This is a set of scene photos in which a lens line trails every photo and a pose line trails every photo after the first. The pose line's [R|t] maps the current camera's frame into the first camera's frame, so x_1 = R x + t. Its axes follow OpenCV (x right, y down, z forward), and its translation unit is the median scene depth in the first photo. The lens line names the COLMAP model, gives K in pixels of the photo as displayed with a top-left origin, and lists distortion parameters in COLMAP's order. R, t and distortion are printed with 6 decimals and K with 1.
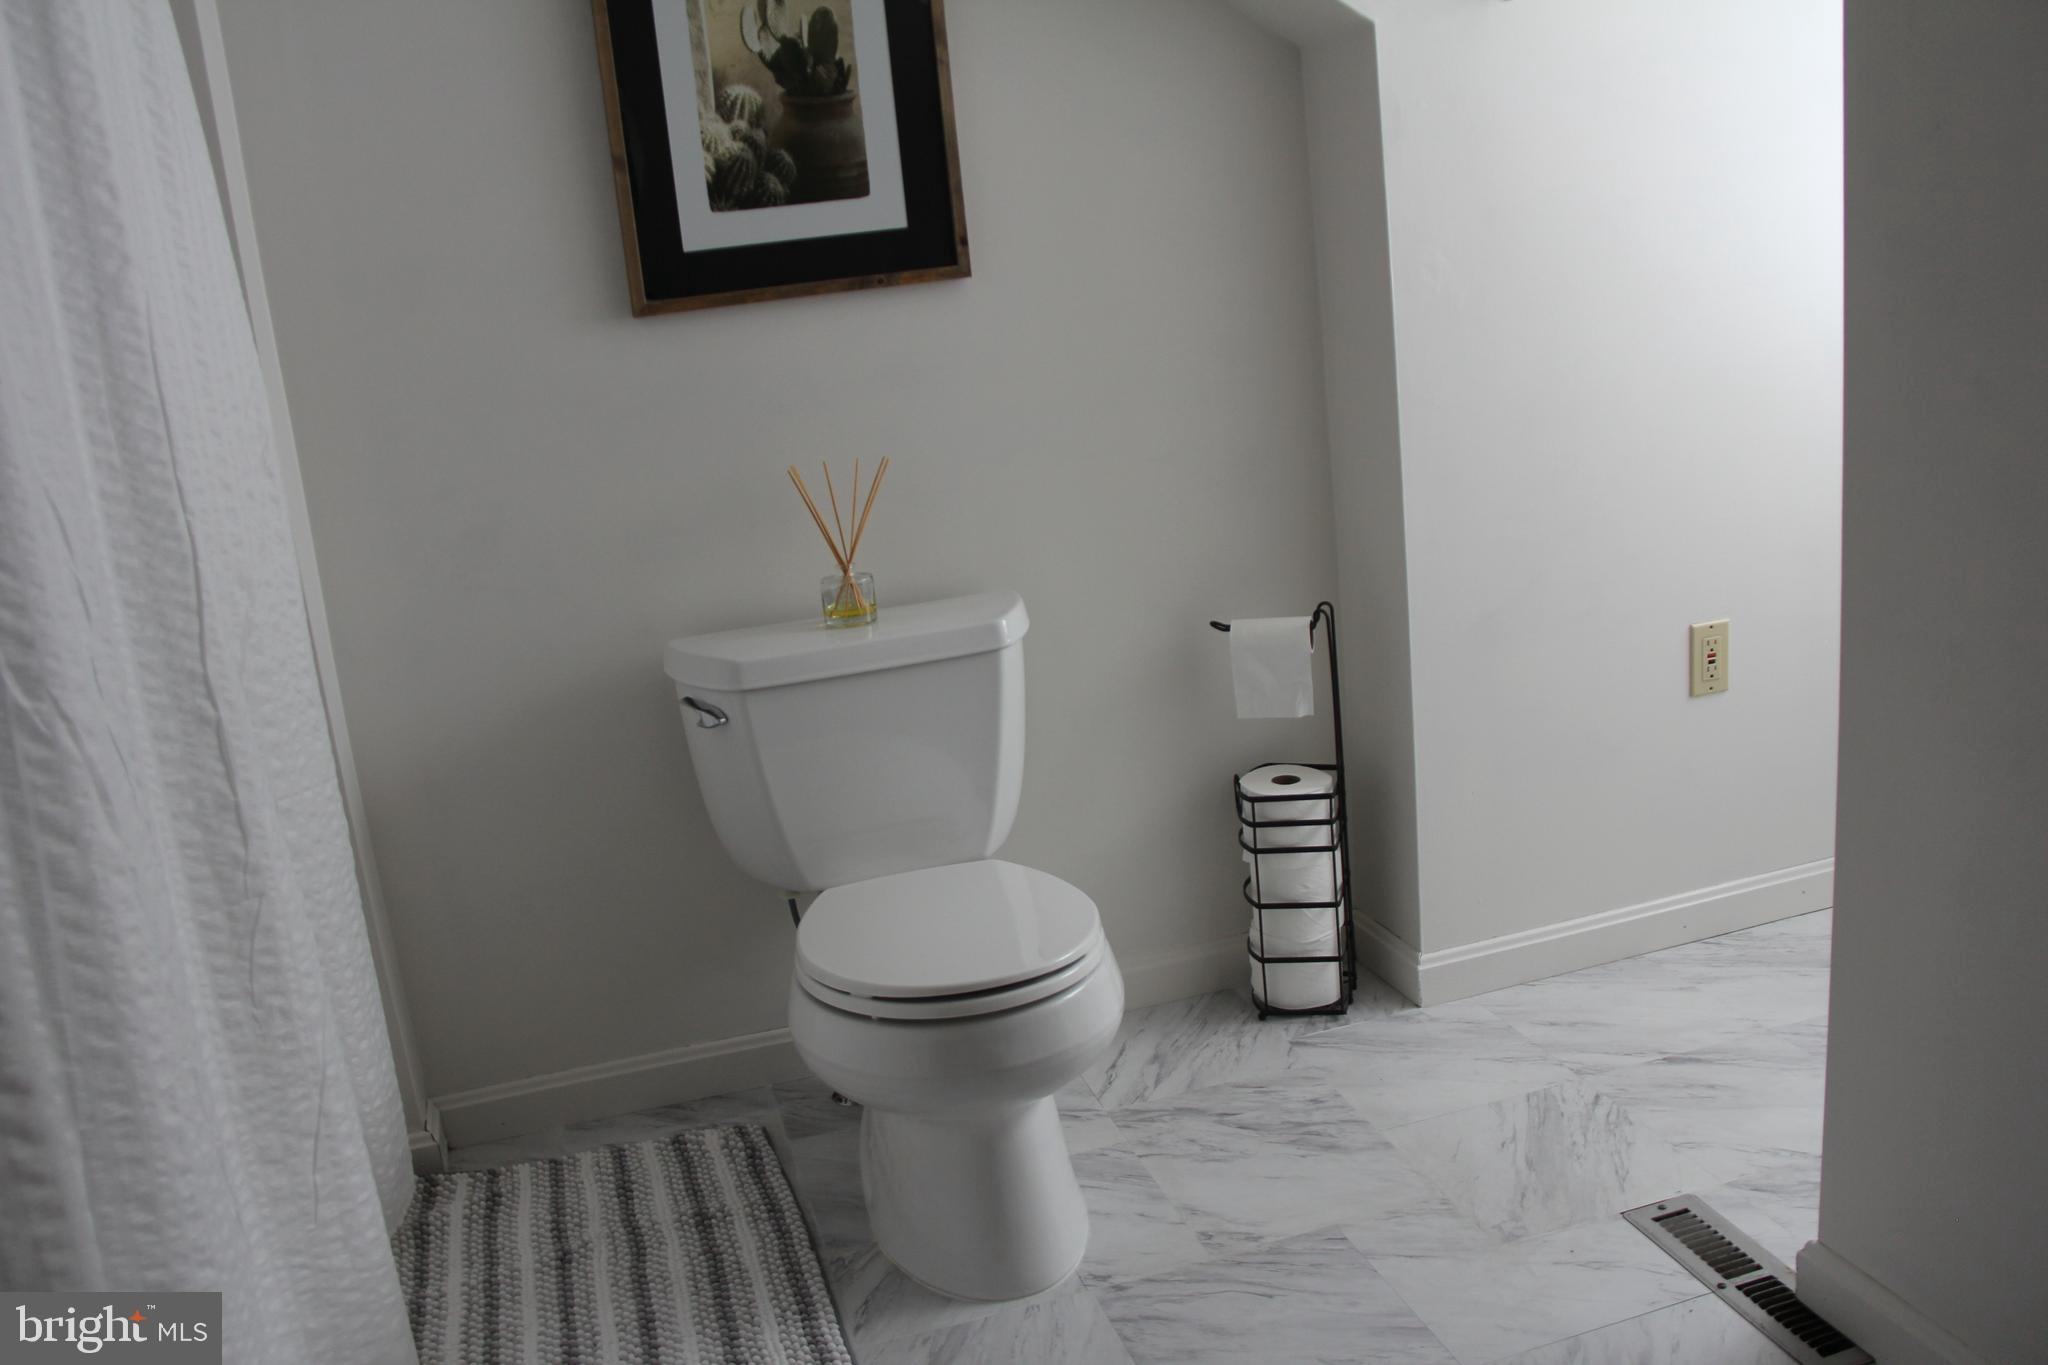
lens RADIAL K [[1678.1, 0, 1024.0], [0, 1678.1, 682.5], [0, 0, 1]] dist [-0.201368, 0.159424]
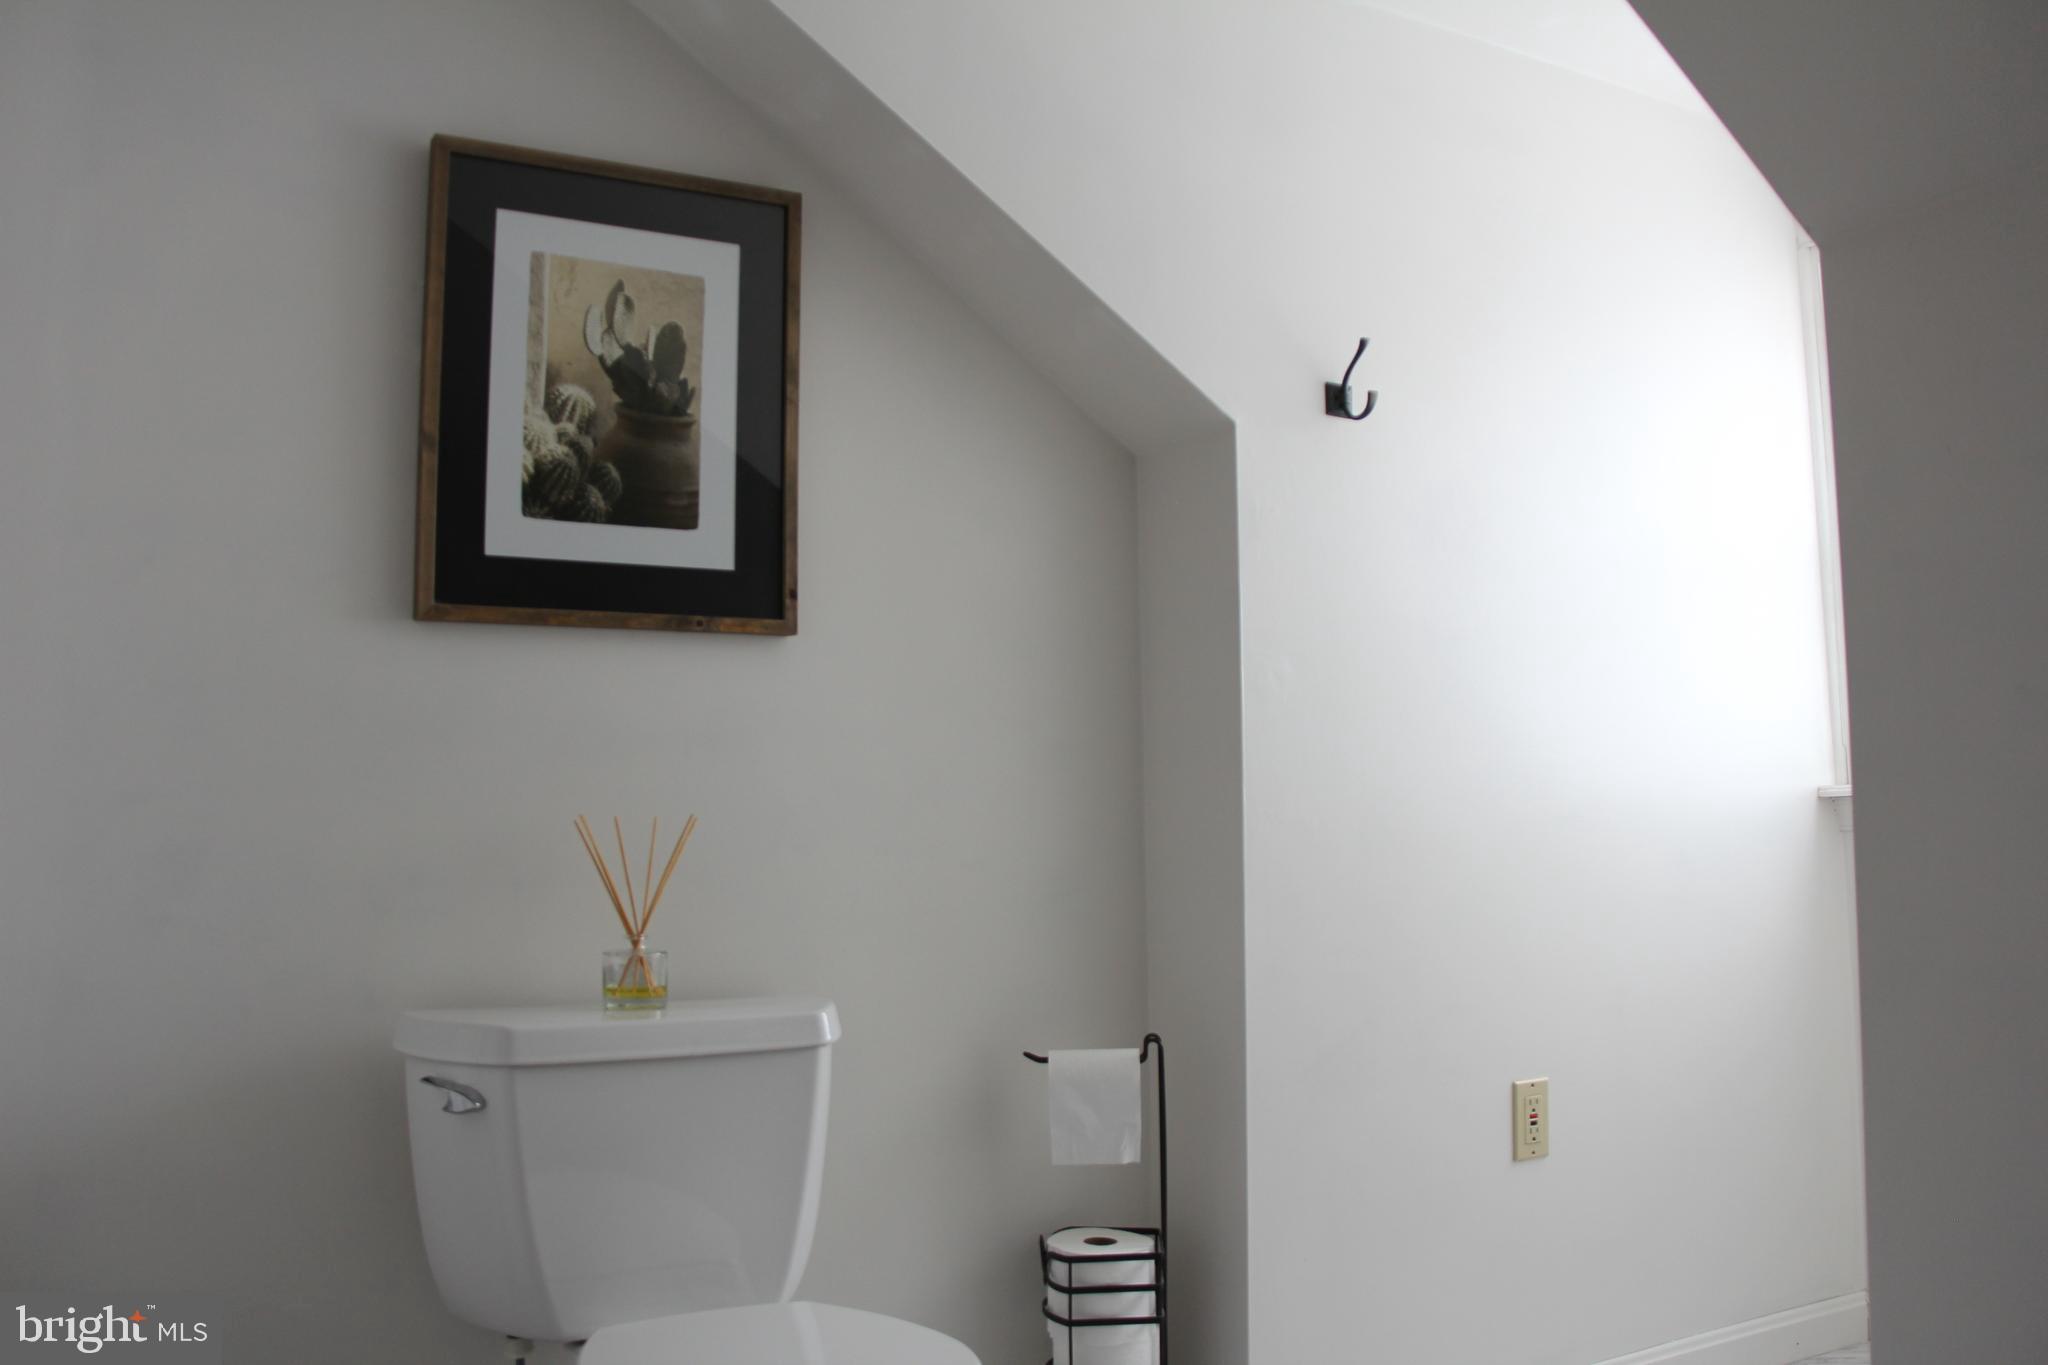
lens RADIAL K [[1678.1, 0, 1024.0], [0, 1678.1, 682.5], [0, 0, 1]] dist [-0.201368, 0.159424]
pose [[0.966418, 0.107008, 0.233636, -0.126752], [-0.022133, 0.940458, -0.339189, 0.086405], [-0.256020, 0.322627, 0.911244, 0.162450]]
